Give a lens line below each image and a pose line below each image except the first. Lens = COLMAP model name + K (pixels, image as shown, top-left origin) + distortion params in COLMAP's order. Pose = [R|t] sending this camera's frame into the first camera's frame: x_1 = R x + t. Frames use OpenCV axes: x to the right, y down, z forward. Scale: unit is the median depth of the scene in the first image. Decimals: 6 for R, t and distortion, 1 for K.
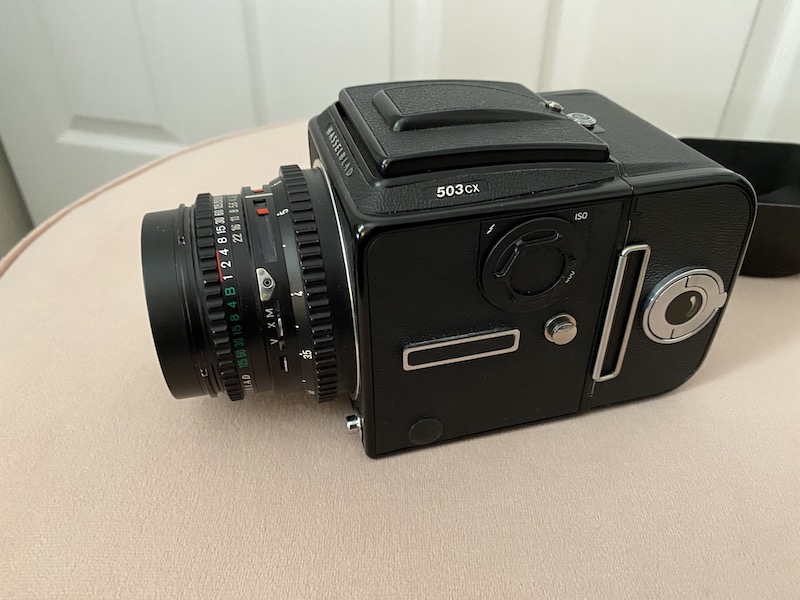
lens RADIAL K [[621.4, 0, 400.0], [0, 621.4, 300.0], [0, 0, 1]] dist [0.098392, -0.386982]
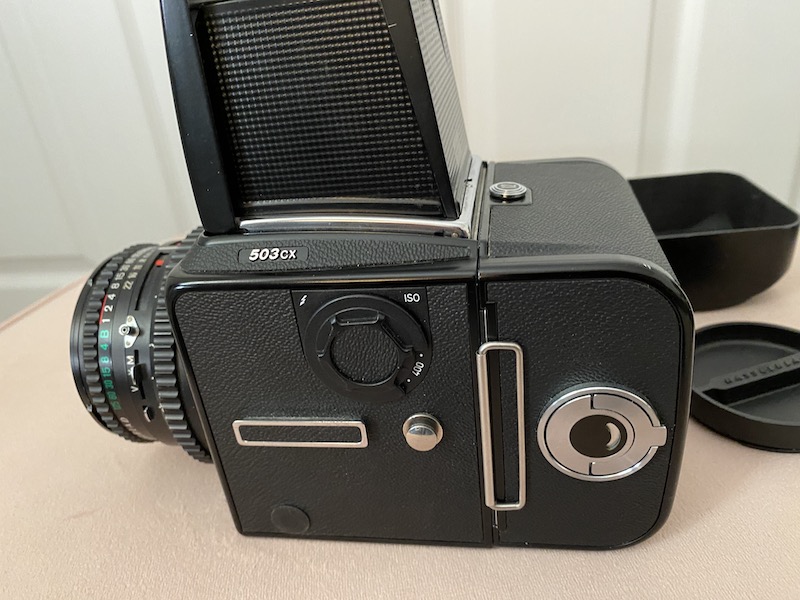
lens RADIAL K [[621.4, 0, 400.0], [0, 621.4, 300.0], [0, 0, 1]] dist [0.098392, -0.386982]
pose [[0.912511, 0.105206, -0.395291, 0.569511], [-0.149161, 0.985401, -0.082070, -0.056782], [0.380886, 0.133852, 0.914882, 0.218962]]
